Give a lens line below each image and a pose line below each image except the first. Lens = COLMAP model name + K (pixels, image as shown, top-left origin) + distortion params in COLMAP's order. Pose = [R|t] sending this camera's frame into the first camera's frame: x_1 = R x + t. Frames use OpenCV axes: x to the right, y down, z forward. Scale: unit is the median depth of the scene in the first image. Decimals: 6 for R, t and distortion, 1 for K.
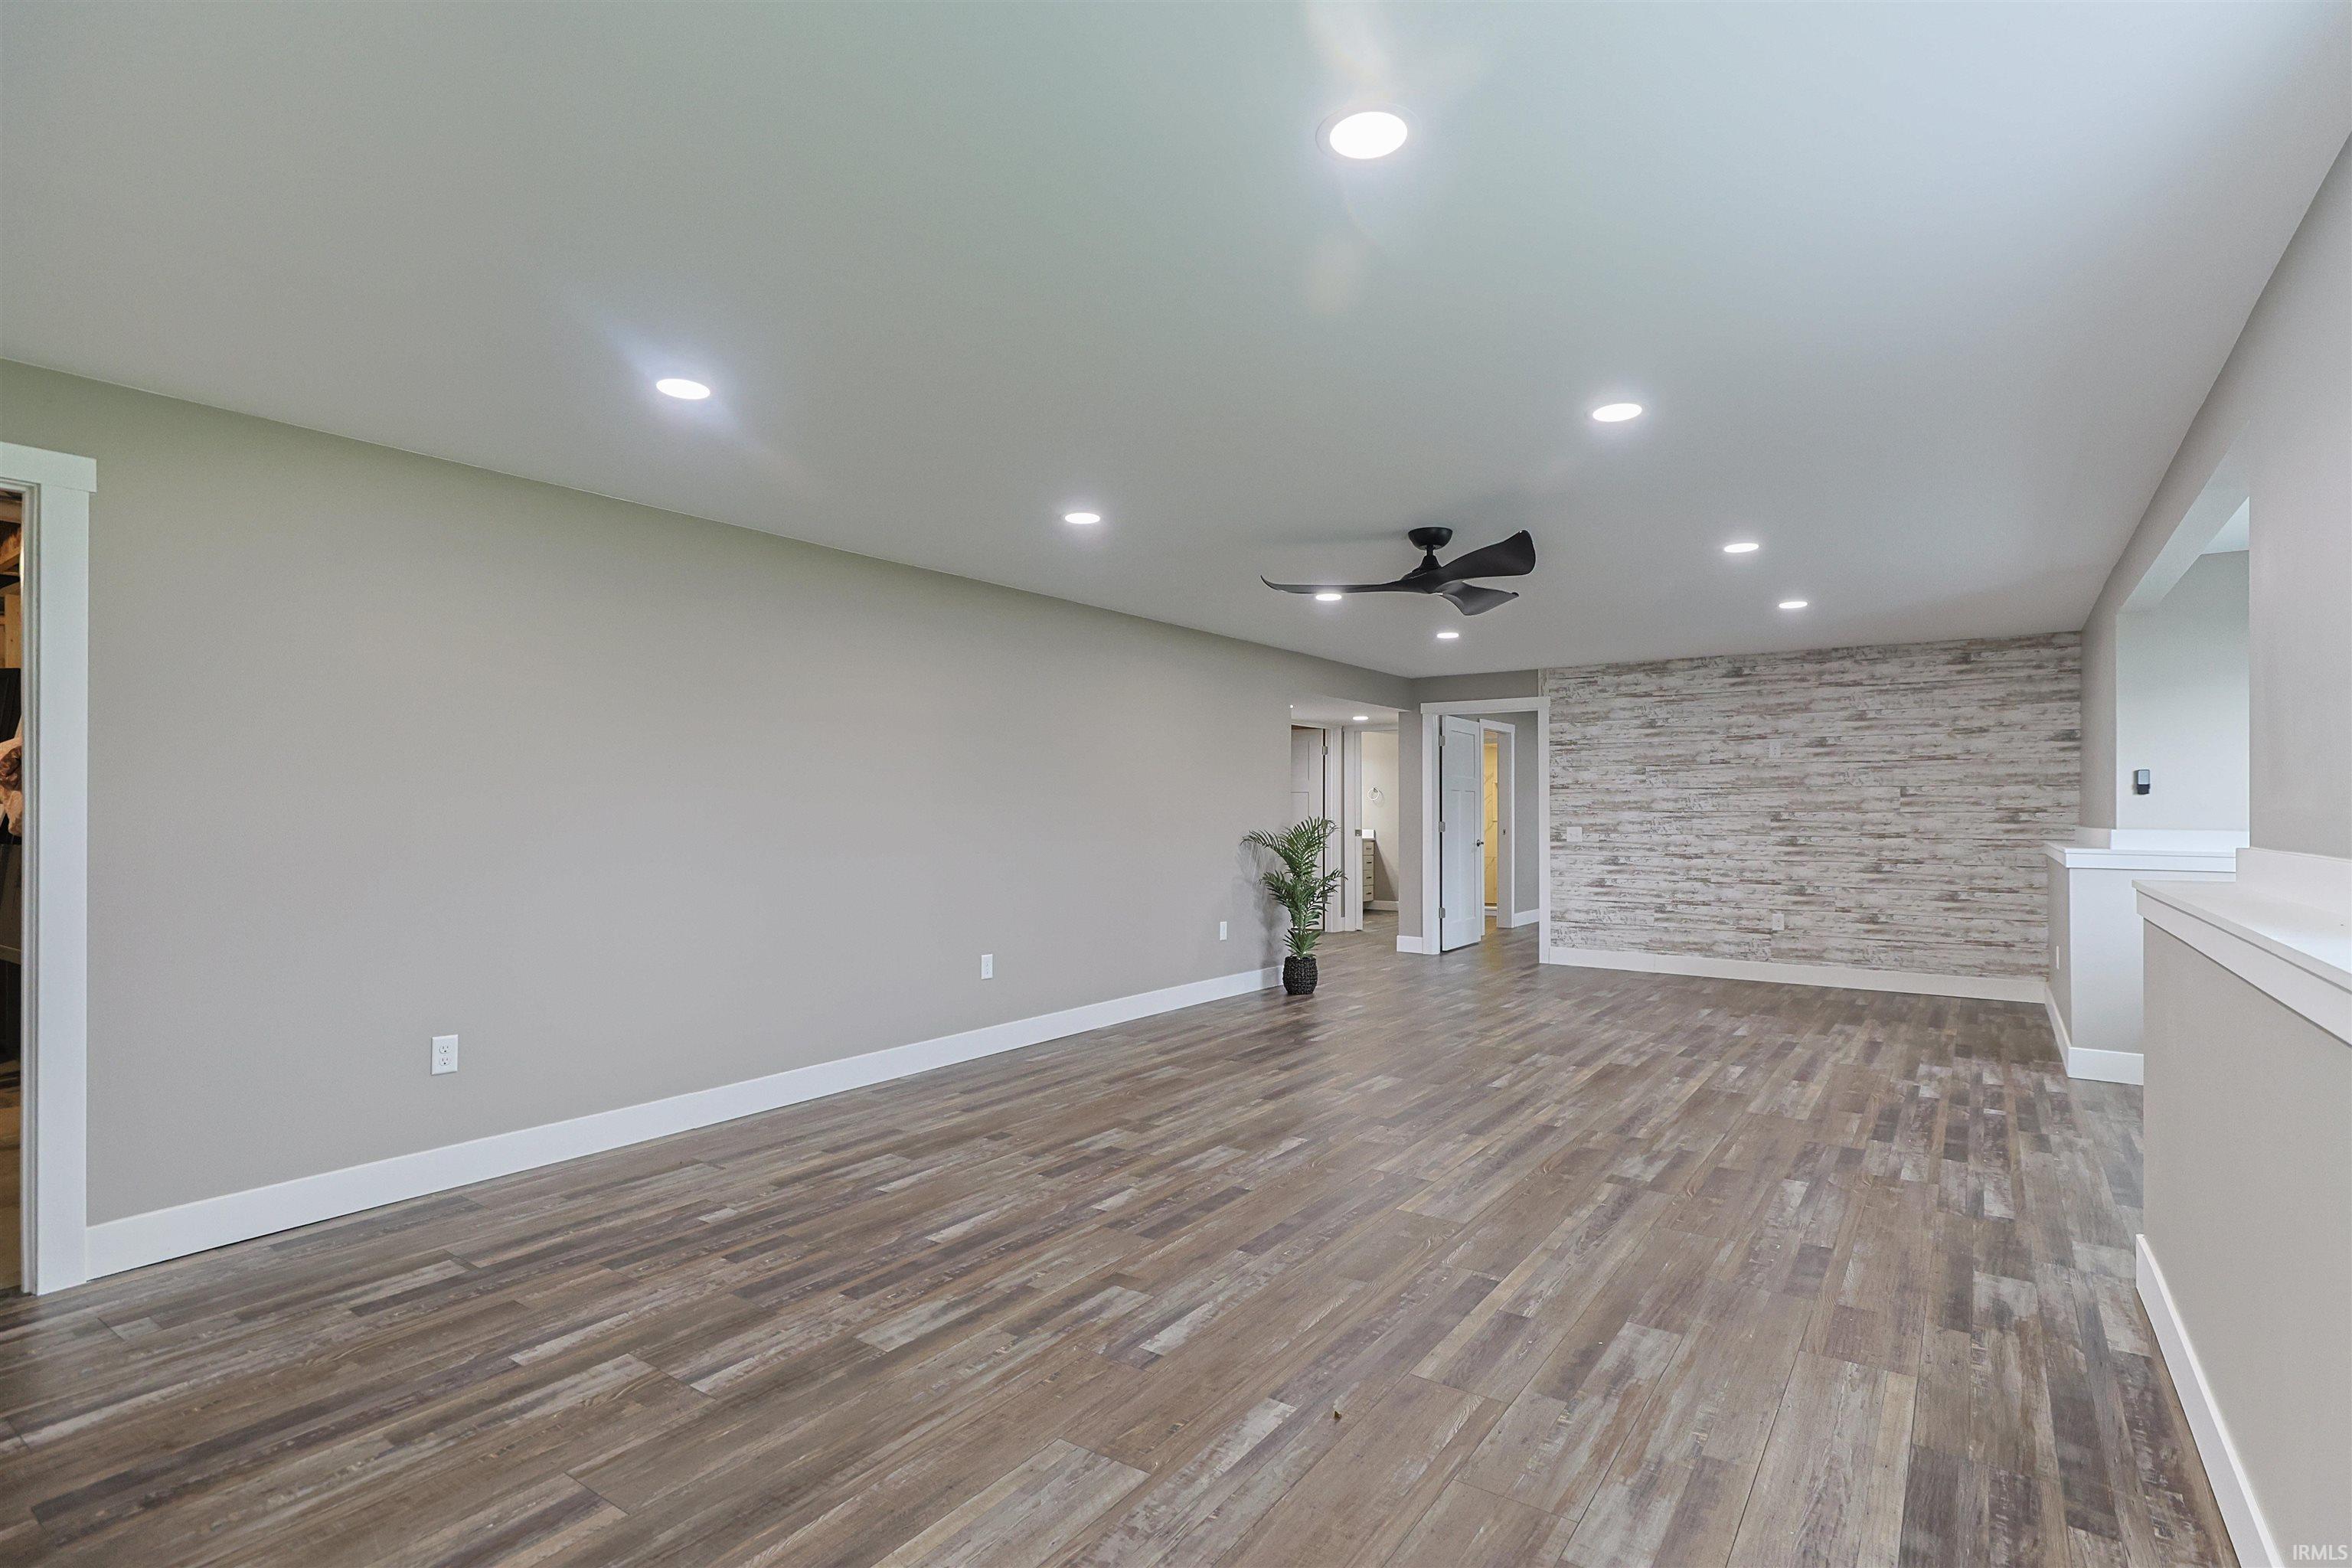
lens RADIAL K [[1142.9, 0, 1176.6], [0, 1142.9, 796.8], [0, 0, 1]] dist [-0.015669, 0.004111]
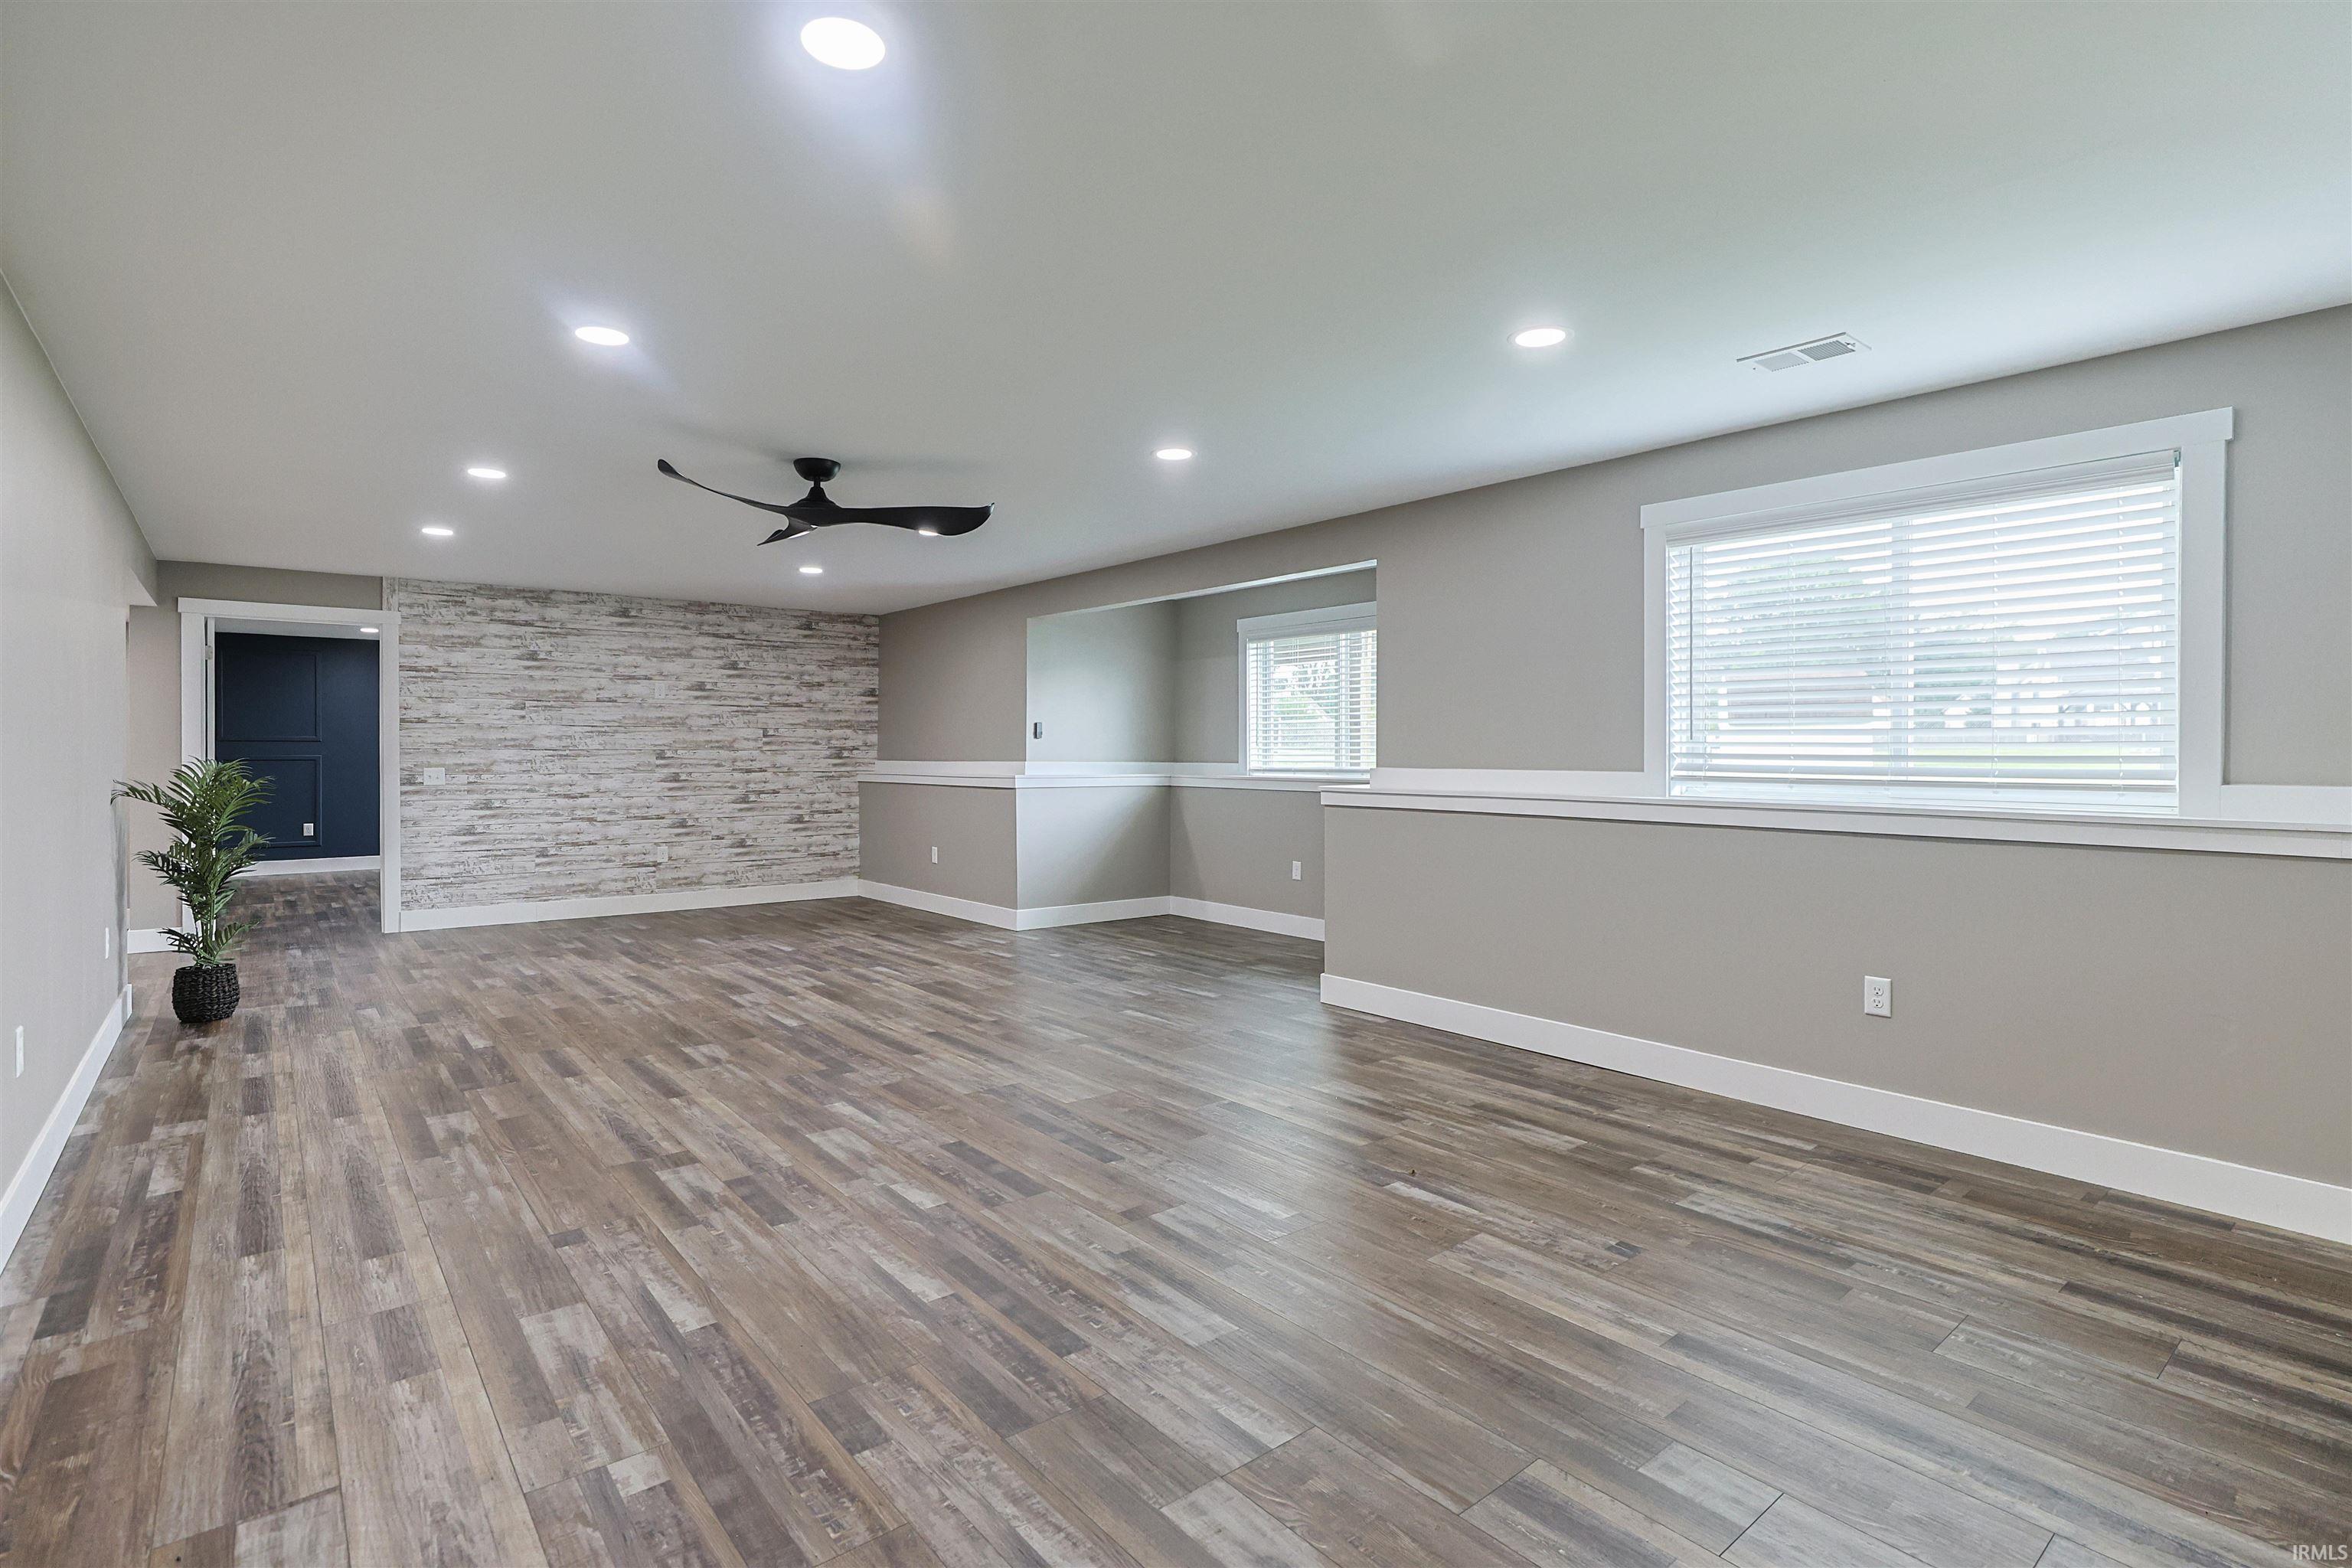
lens RADIAL K [[1142.9, 0, 1197.6], [0, 1142.9, 726.6], [0, 0, 1]] dist [-0.015669, 0.004111]
pose [[0.258773, 0.018919, 0.965753, -0.395009], [-0.011577, 0.999797, -0.016484, 0.003538], [-0.965869, -0.006915, 0.258940, 0.267455]]
